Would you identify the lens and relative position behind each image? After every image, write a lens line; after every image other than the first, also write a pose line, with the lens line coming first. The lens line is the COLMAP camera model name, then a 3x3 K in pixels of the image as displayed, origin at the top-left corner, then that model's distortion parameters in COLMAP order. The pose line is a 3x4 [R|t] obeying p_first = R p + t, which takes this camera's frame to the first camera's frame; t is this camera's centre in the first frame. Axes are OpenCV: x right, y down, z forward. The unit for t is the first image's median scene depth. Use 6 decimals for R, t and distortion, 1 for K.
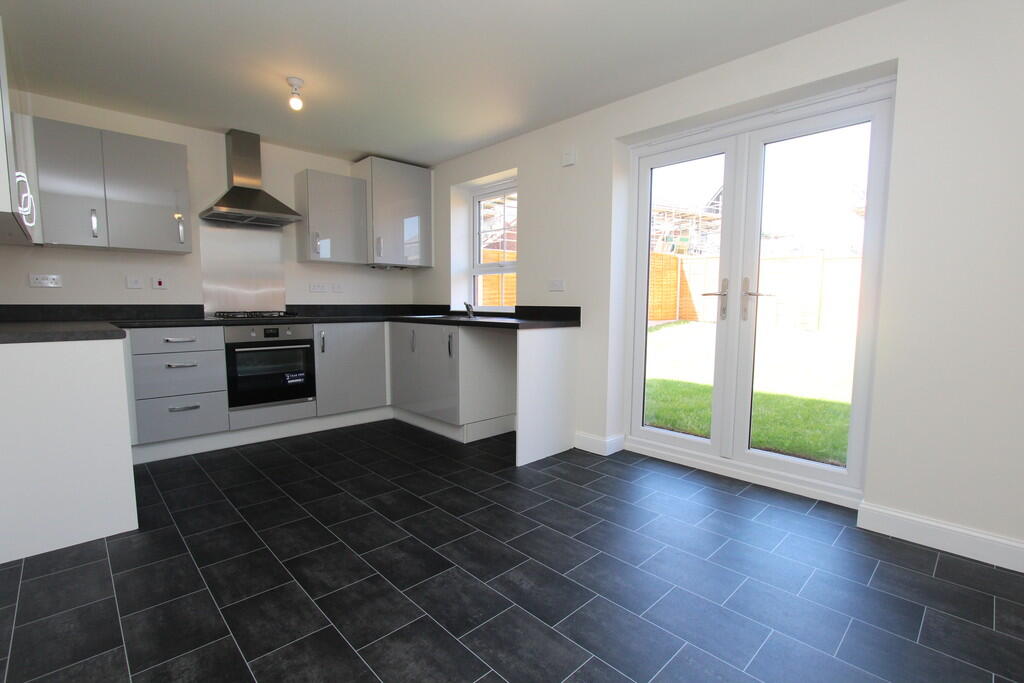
lens RADIAL K [[469.6, 0, 513.5], [0, 469.6, 340.6], [0, 0, 1]] dist [-0.013346, 0.000197]
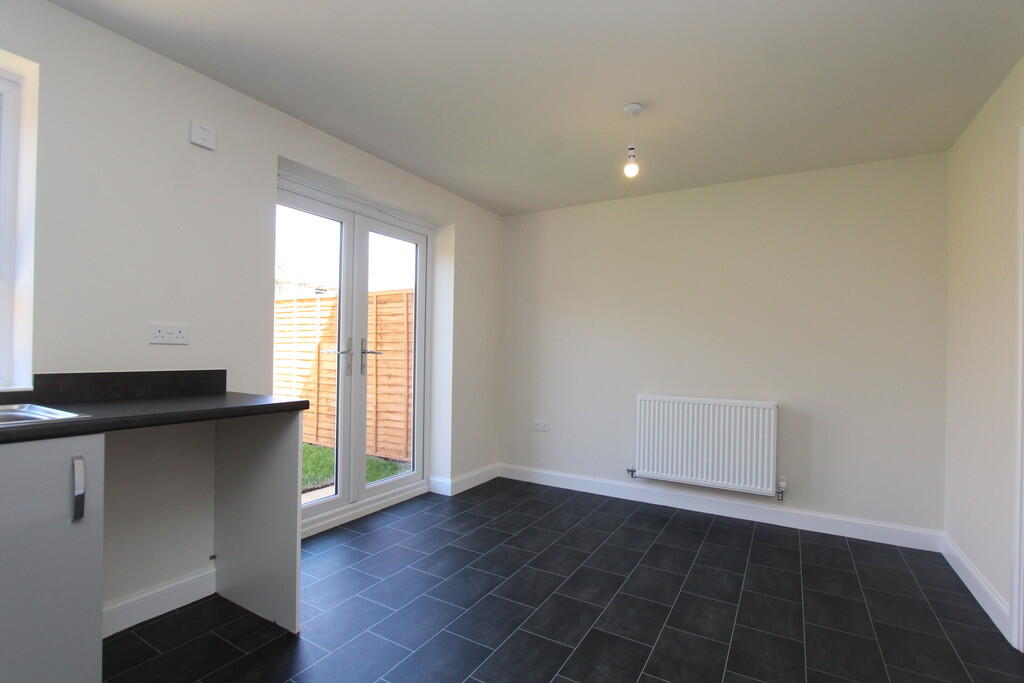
lens RADIAL K [[469.6, 0, 512.3], [0, 469.6, 350.1], [0, 0, 1]] dist [-0.013346, 0.000197]
pose [[-0.270369, -0.001770, 0.962755, -0.660817], [0.067671, 0.997490, 0.020838, -0.094083], [-0.960375, 0.070784, -0.269571, 0.879393]]
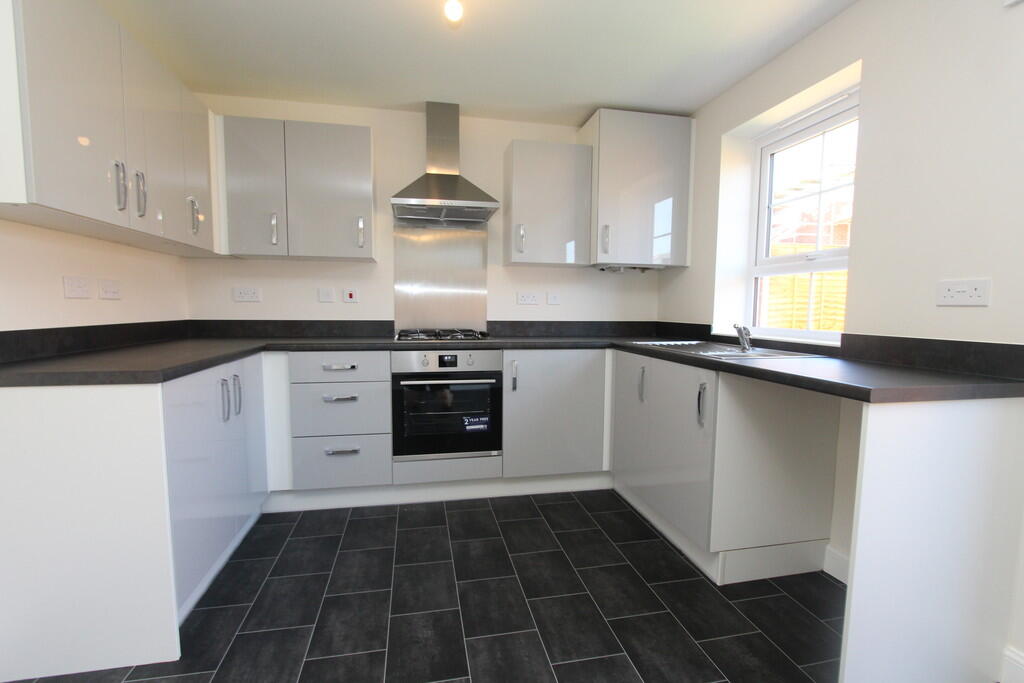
lens RADIAL K [[469.6, 0, 513.3], [0, 469.6, 348.2], [0, 0, 1]] dist [-0.013346, 0.000197]
pose [[0.848011, 0.050500, -0.527566, -0.030729], [-0.049012, 0.998657, 0.016812, -0.048899], [0.527707, 0.011600, 0.849347, 0.373456]]
